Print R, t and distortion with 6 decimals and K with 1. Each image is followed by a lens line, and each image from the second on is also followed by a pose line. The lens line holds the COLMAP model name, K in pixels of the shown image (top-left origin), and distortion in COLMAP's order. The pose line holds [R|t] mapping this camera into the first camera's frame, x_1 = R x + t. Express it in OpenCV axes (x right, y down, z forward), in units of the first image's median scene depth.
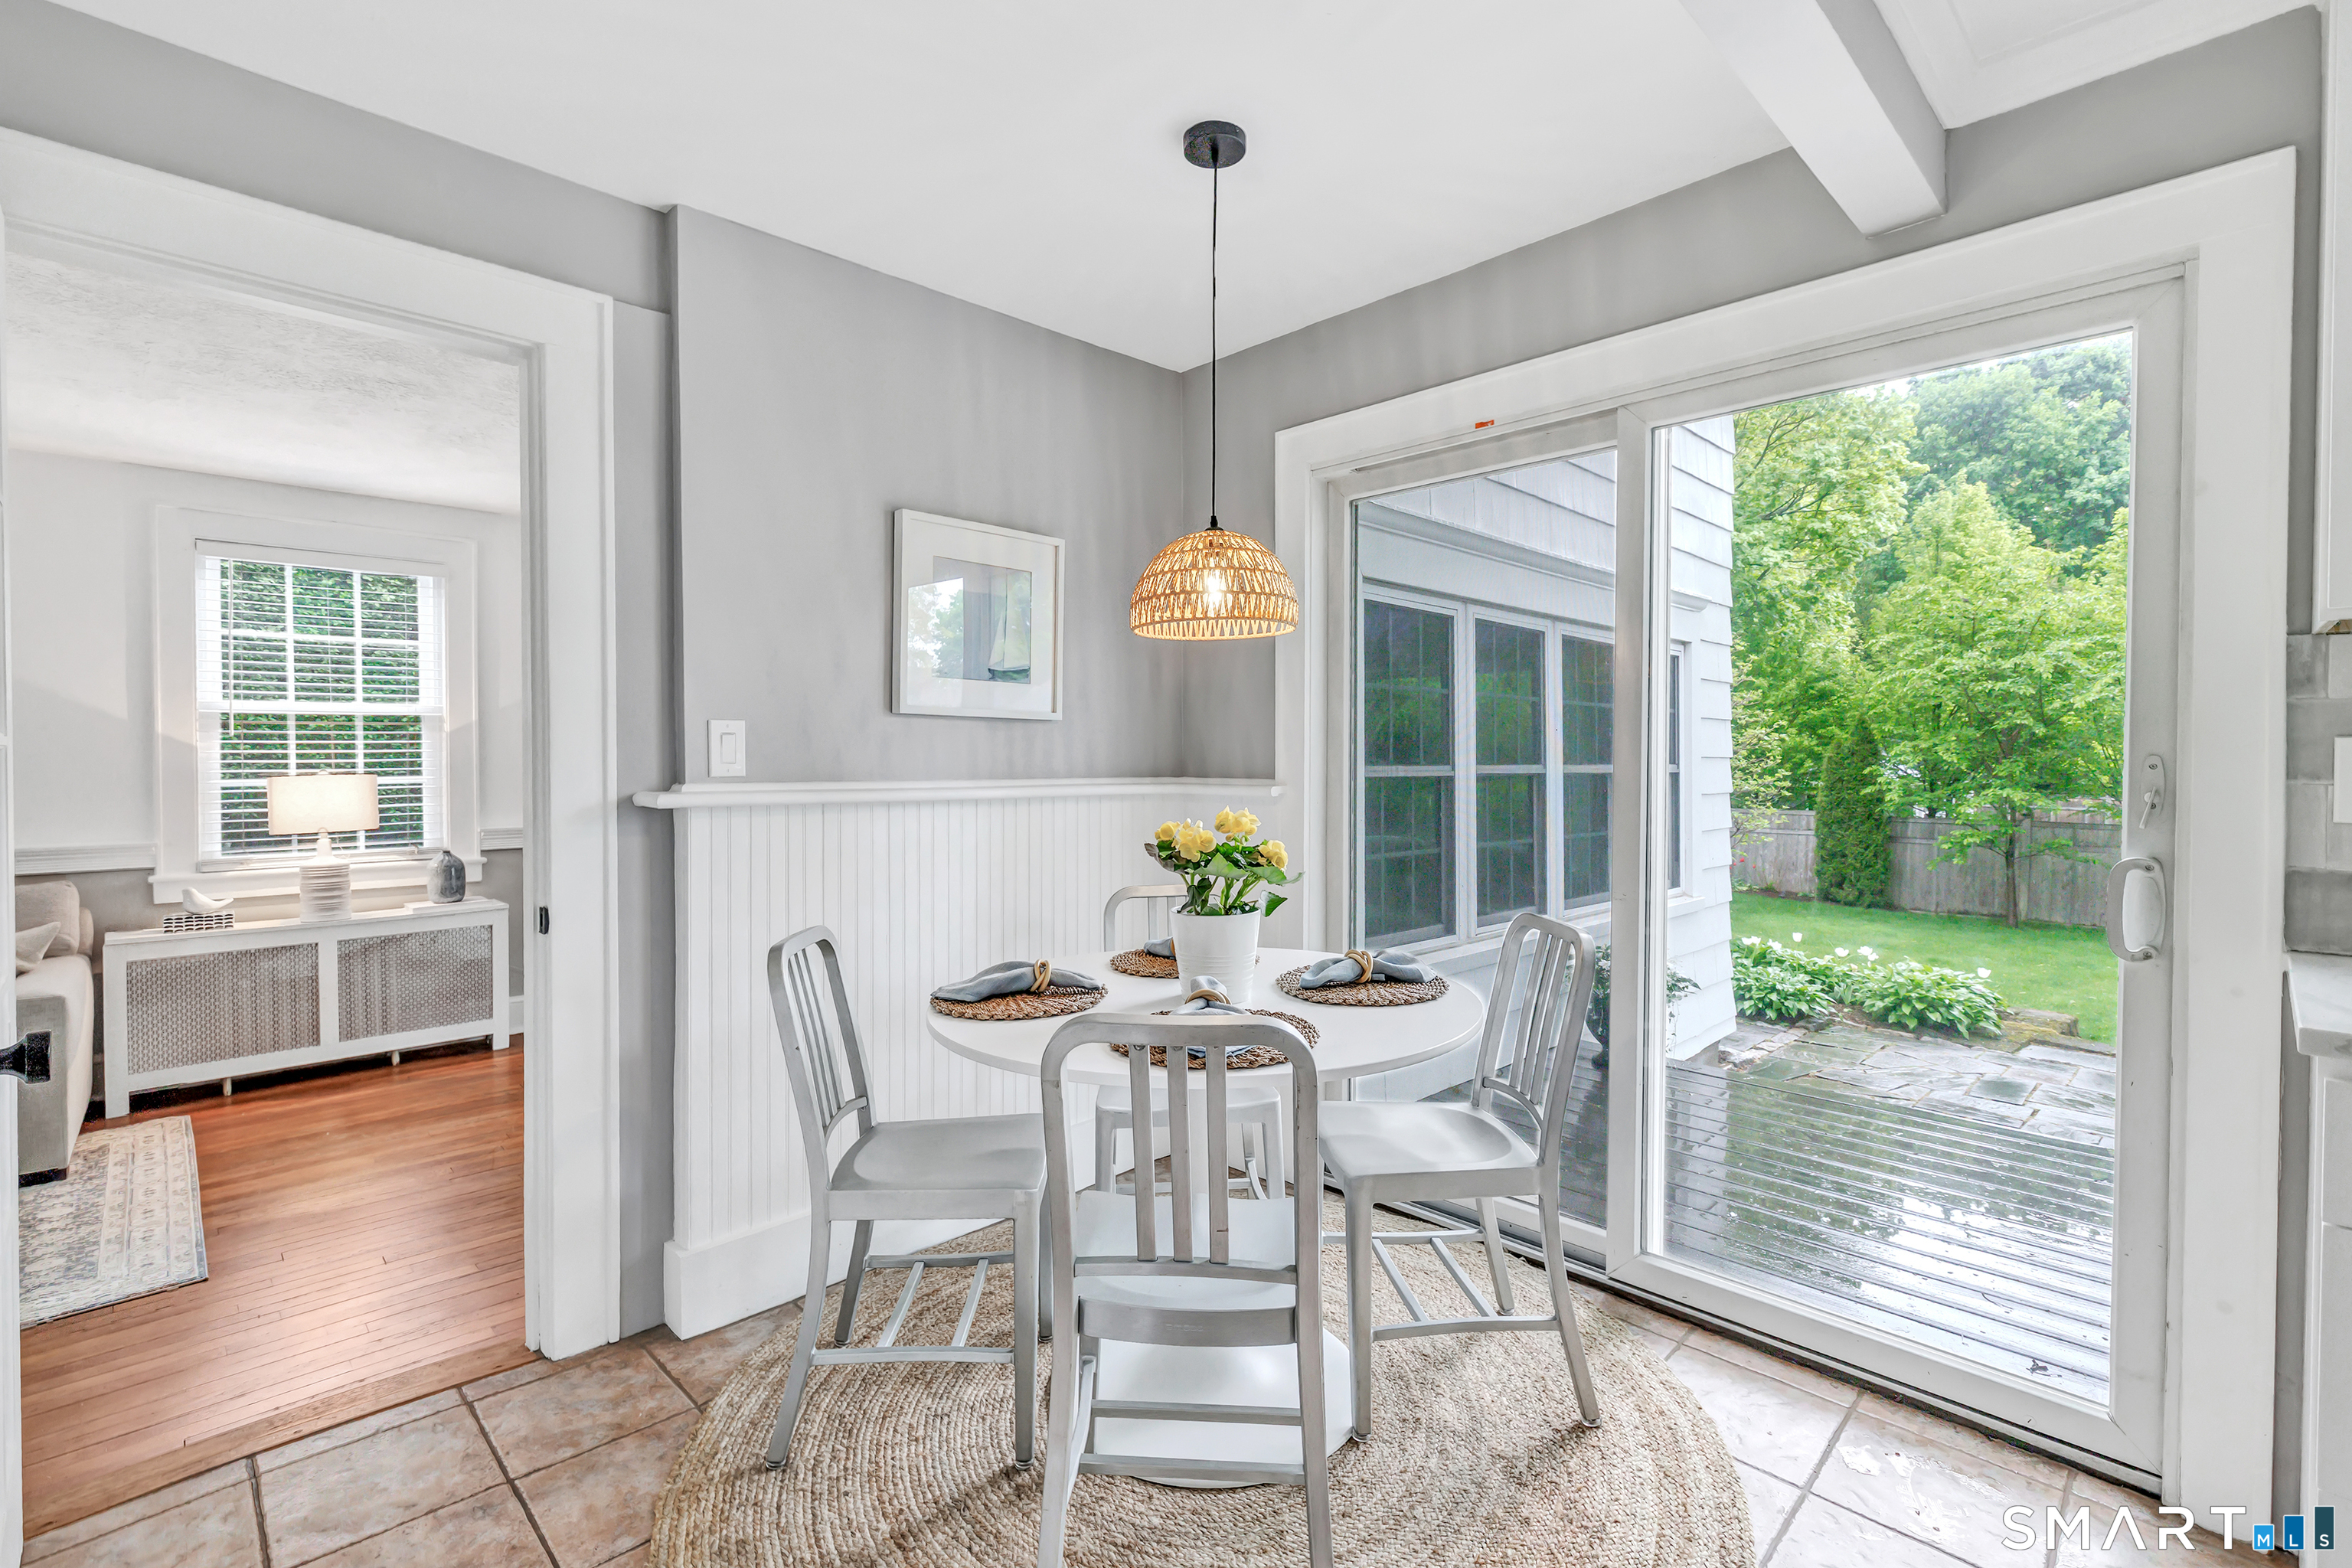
lens RADIAL K [[1073.4, 0, 1197.2], [0, 1073.4, 770.0], [0, 0, 1]] dist [-0.004112, 0.000627]
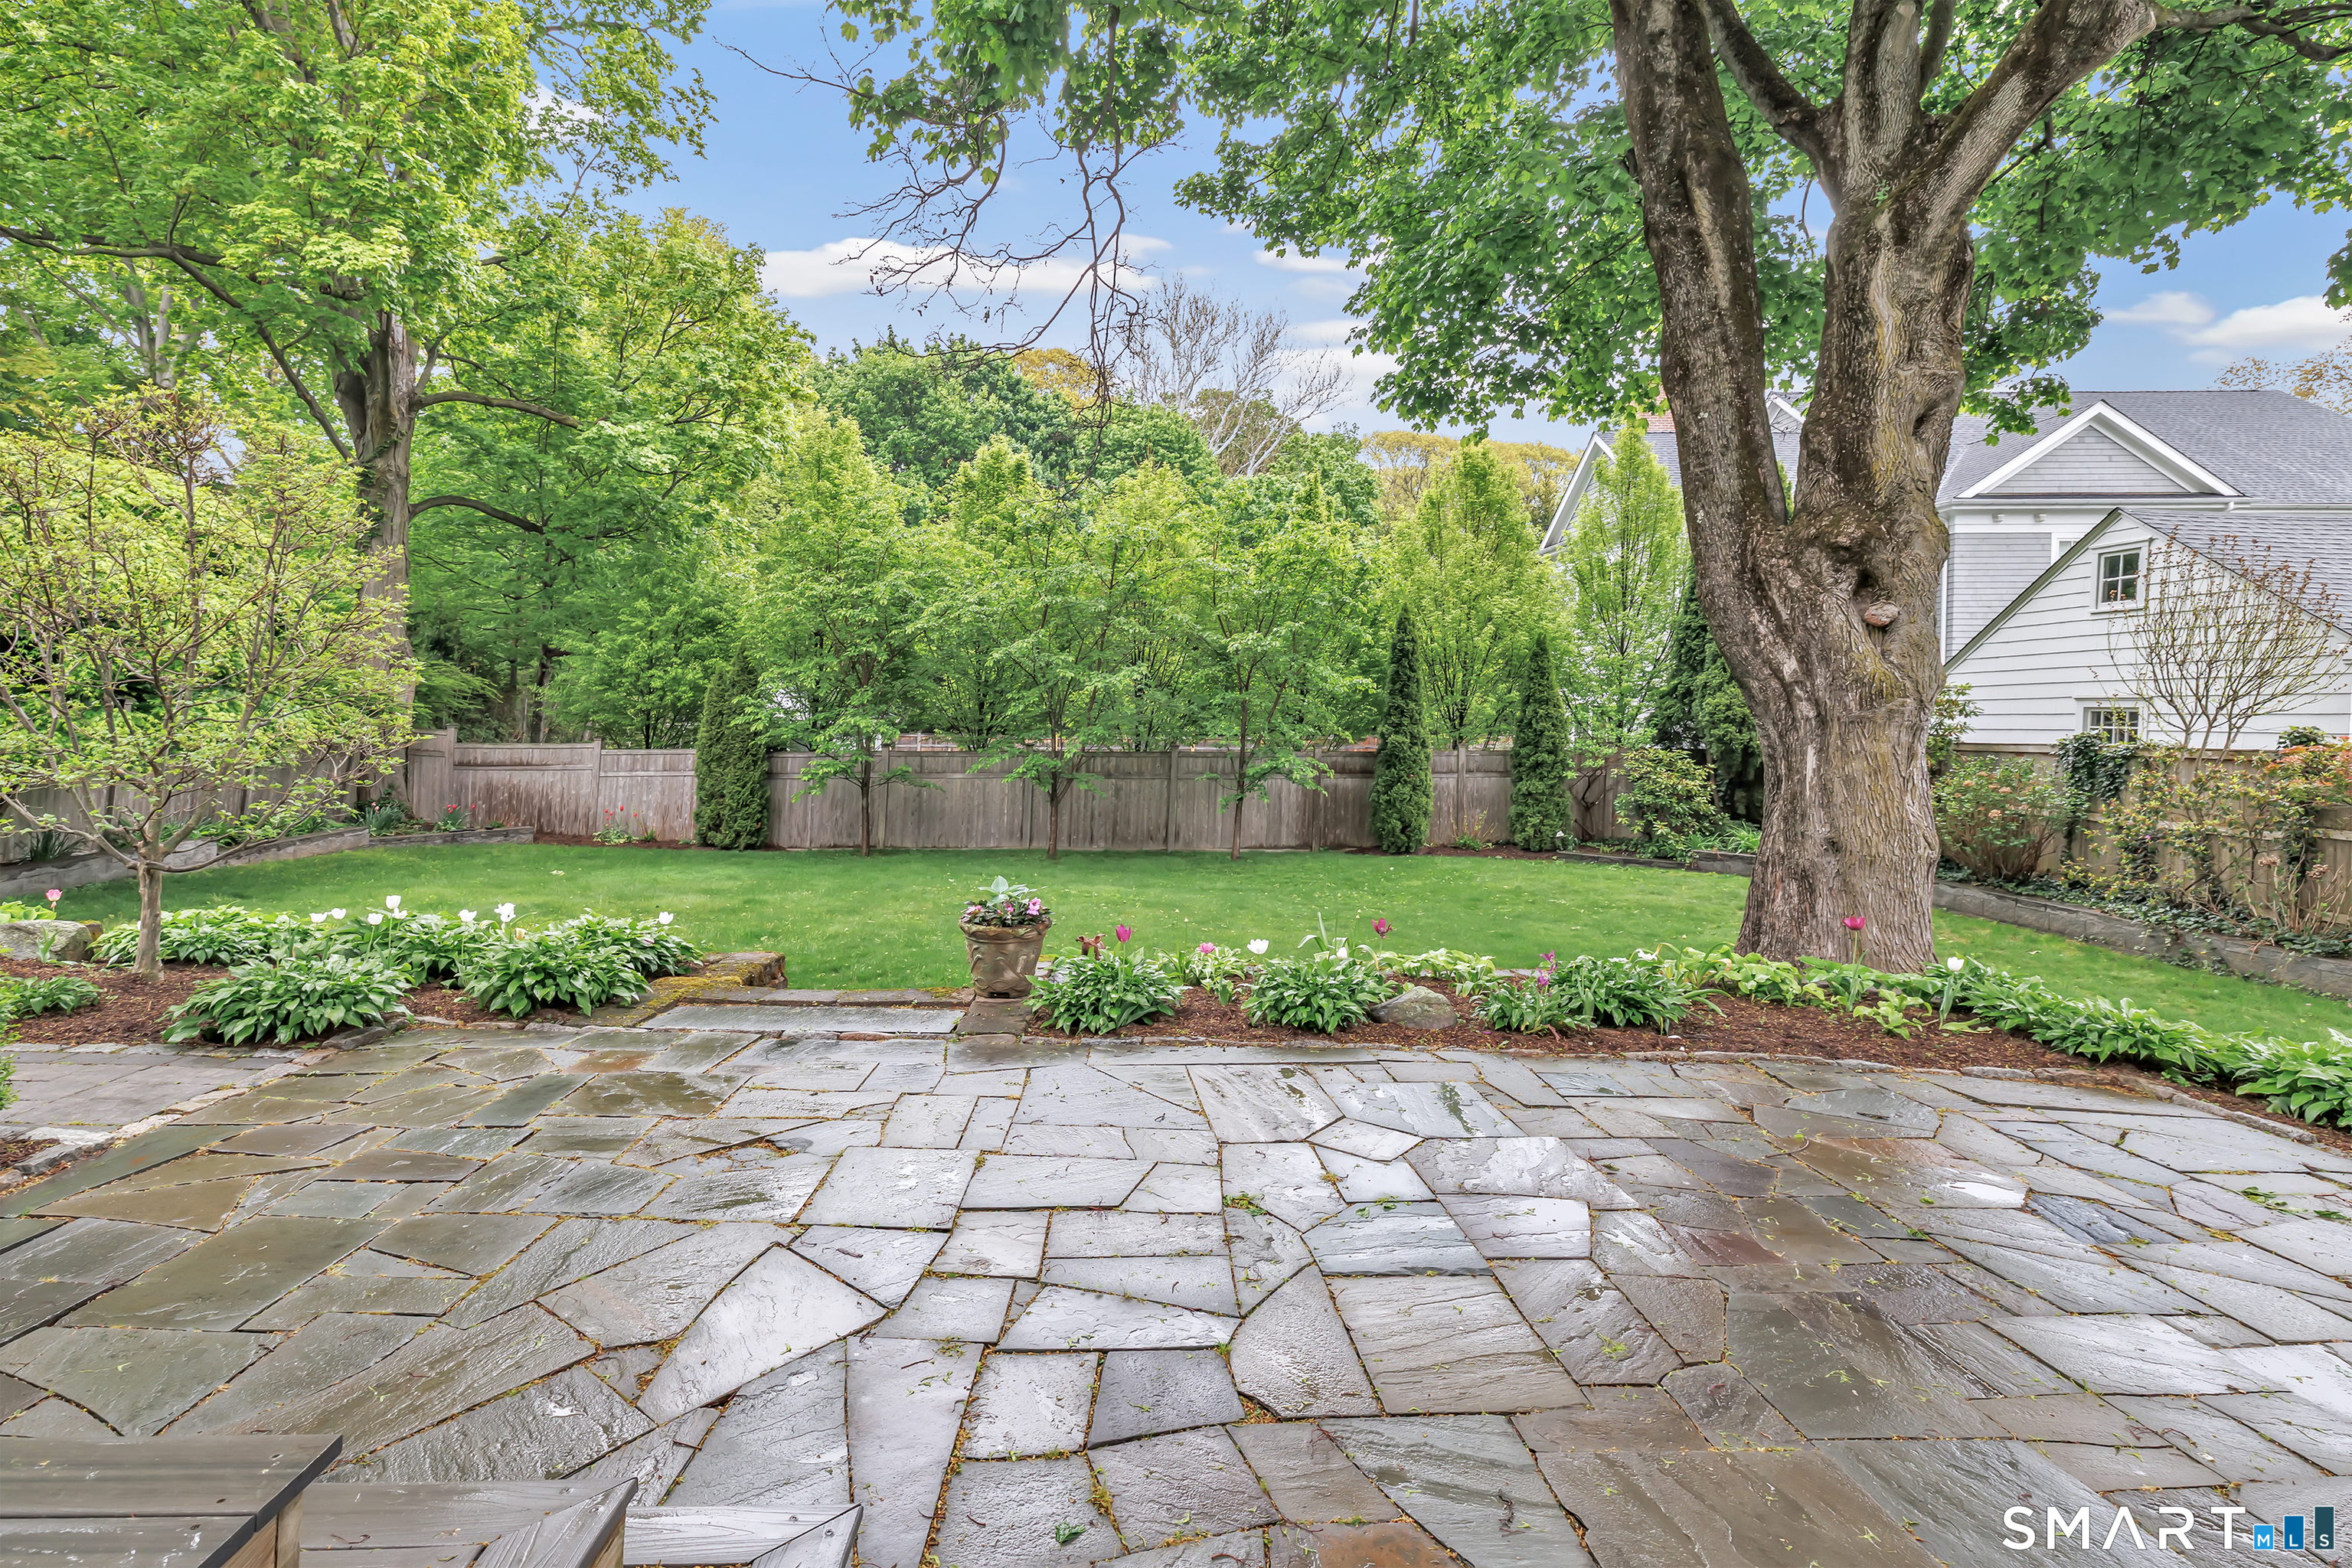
lens RADIAL K [[1165.0, 0, 1106.5], [0, 1165.0, 733.5], [0, 0, 1]] dist [0.010907, 0.001948]
pose [[0.707698, -0.022254, 0.706165, 0.418662], [0.016689, 0.999751, 0.014780, 0.055265], [-0.706318, 0.001326, 0.707893, 0.197388]]
